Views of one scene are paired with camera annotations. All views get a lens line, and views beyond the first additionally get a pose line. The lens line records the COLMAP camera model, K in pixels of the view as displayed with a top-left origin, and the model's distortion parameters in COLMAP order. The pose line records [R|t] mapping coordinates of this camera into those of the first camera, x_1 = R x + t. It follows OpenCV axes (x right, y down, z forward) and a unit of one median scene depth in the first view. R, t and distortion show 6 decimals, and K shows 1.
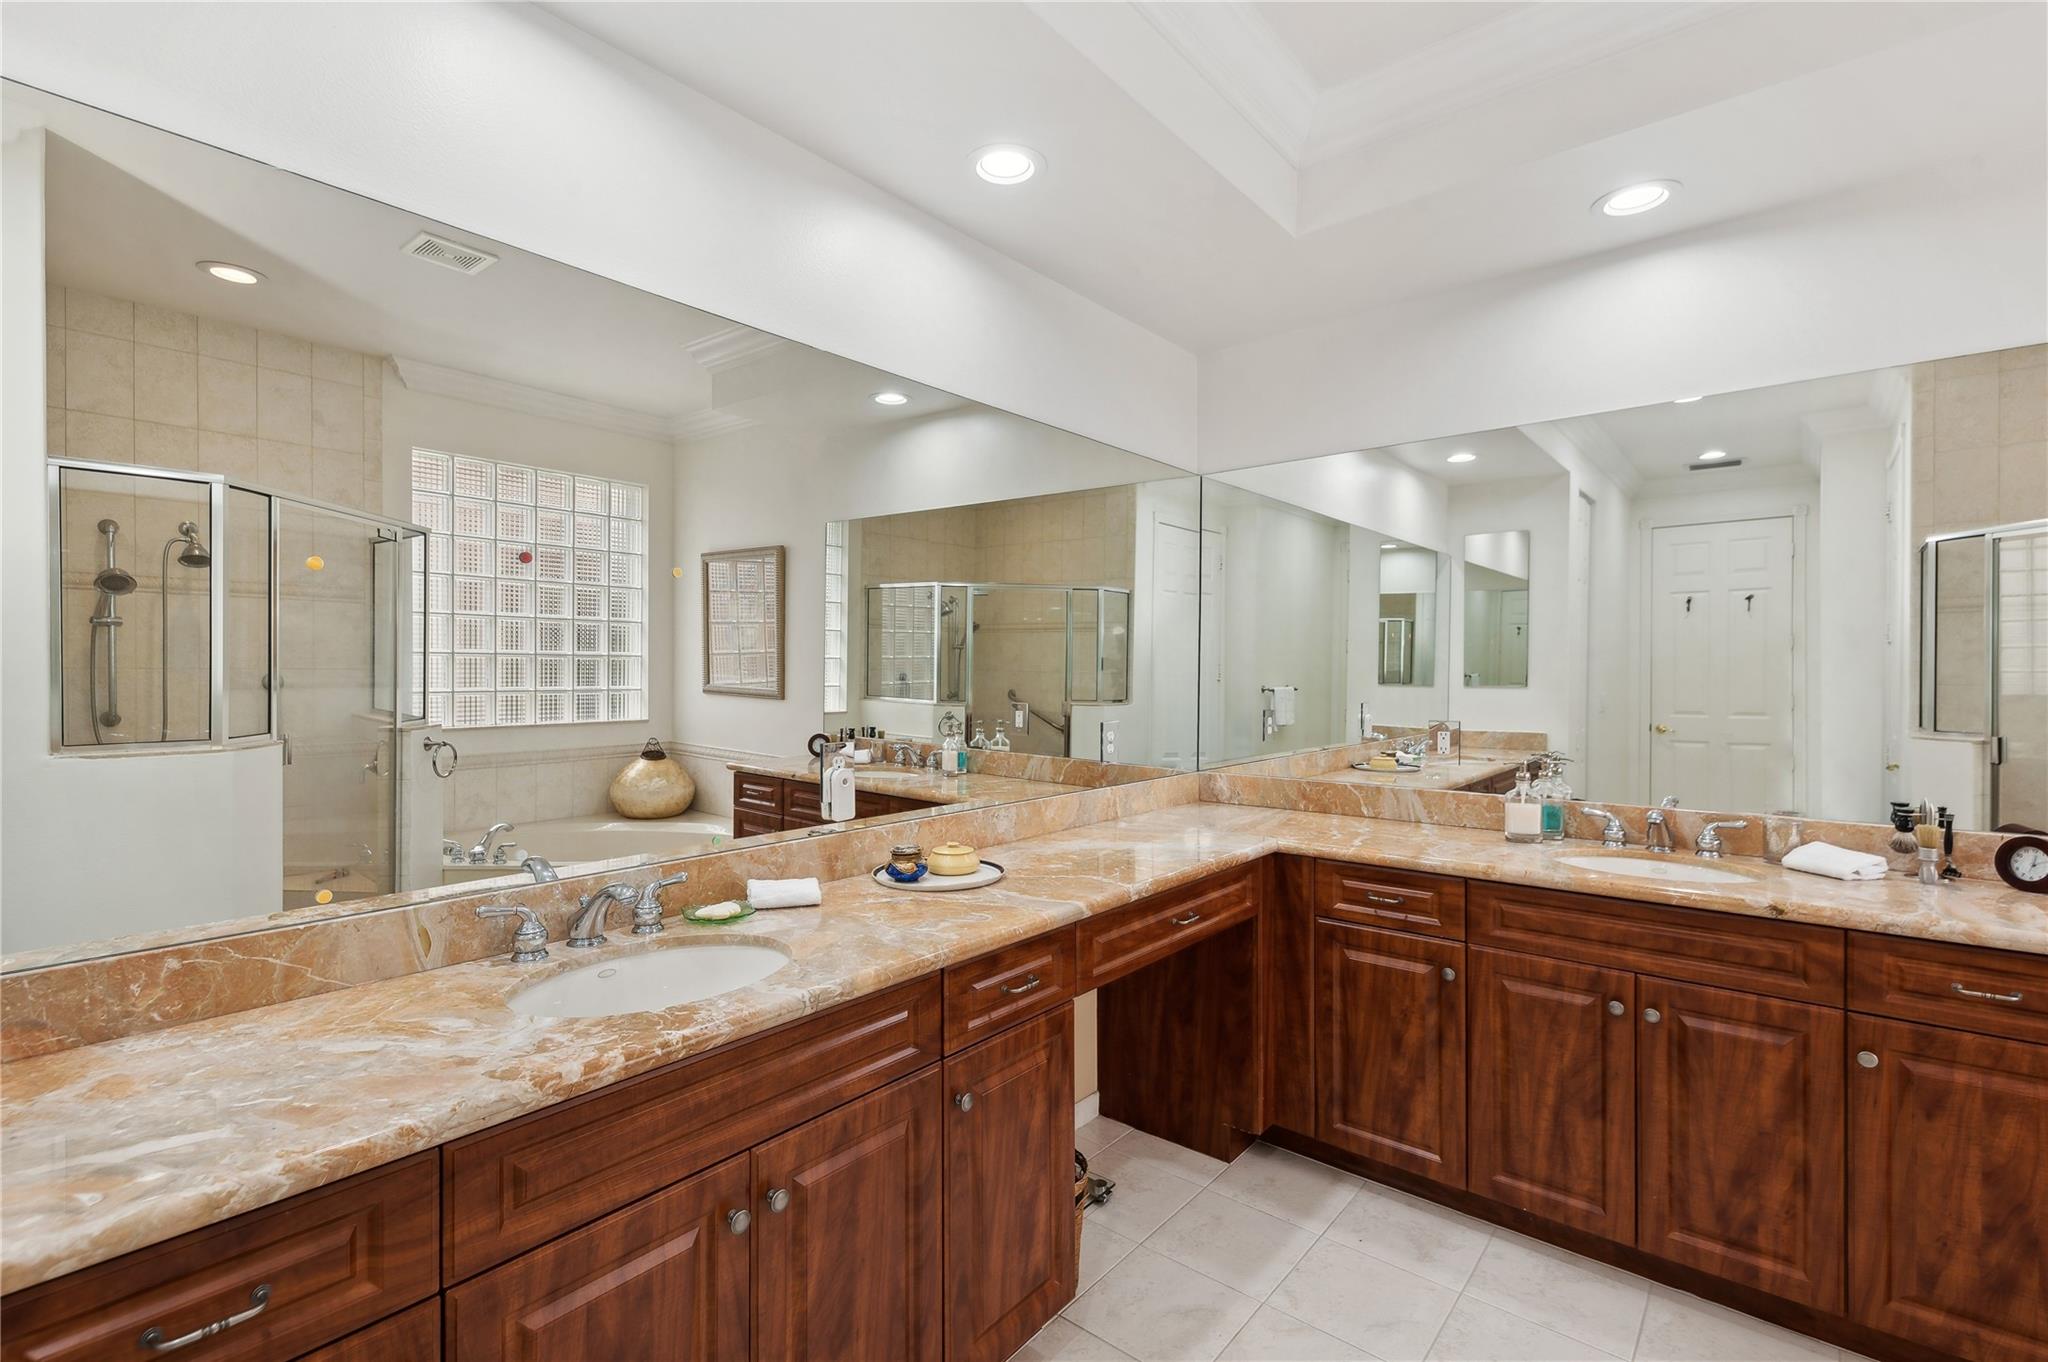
lens RADIAL K [[911.2, 0, 1009.0], [0, 911.2, 673.3], [0, 0, 1]] dist [0.015340, -0.005336]
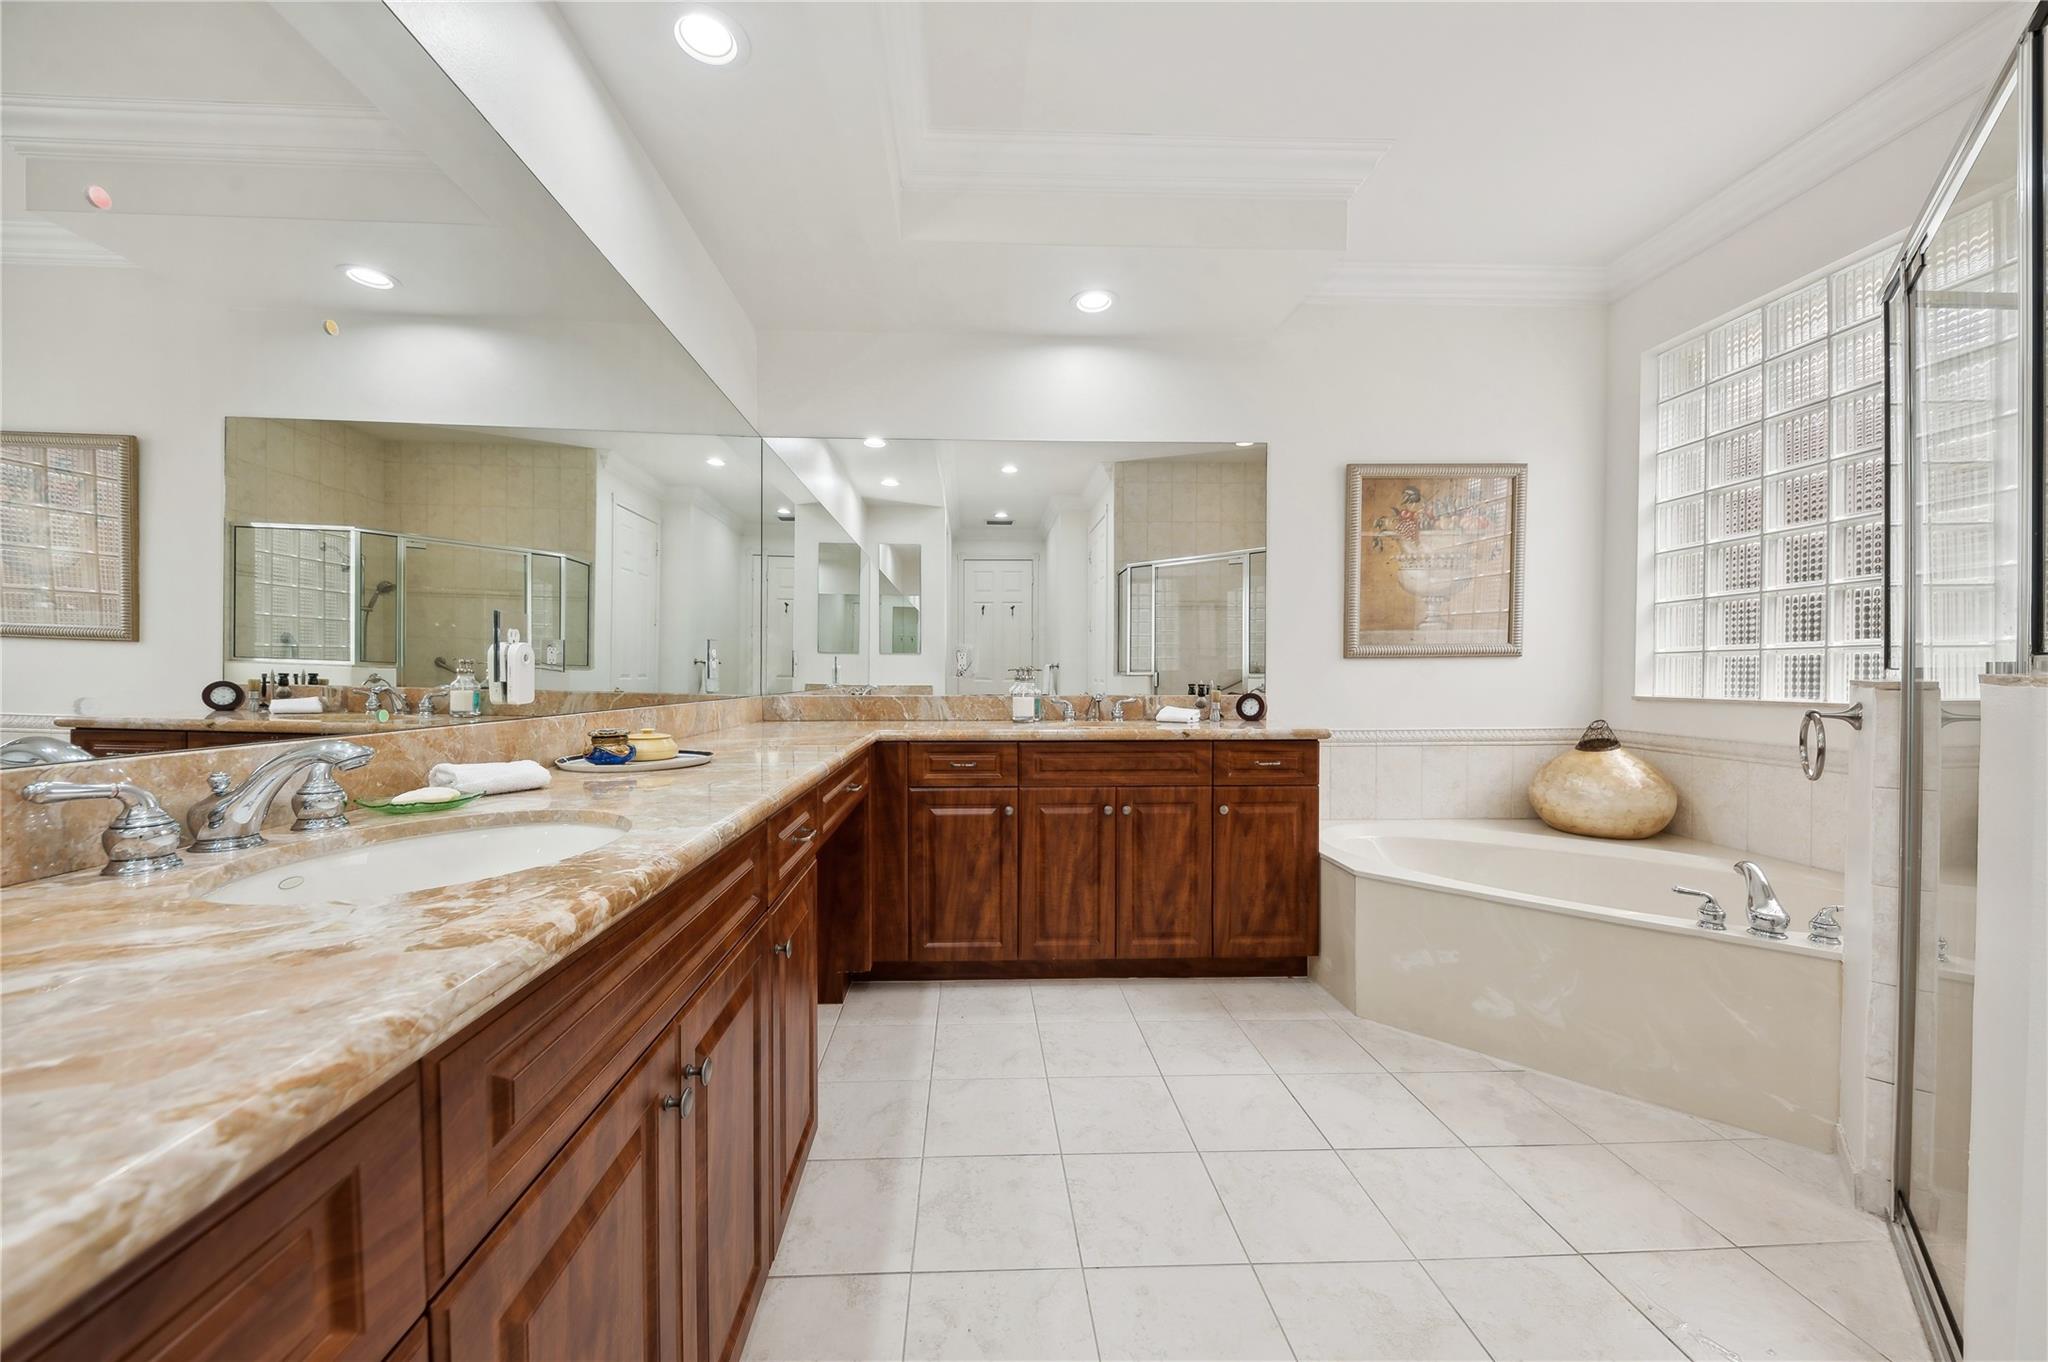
lens RADIAL K [[727.4, 0, 1012.0], [0, 727.4, 678.8], [0, 0, 1]] dist [0.000382, -0.001118]
pose [[0.740131, -0.006094, 0.672435, -0.277732], [-0.003486, 0.999911, 0.012899, 0.118735], [-0.672453, -0.011891, 0.740044, 0.184123]]
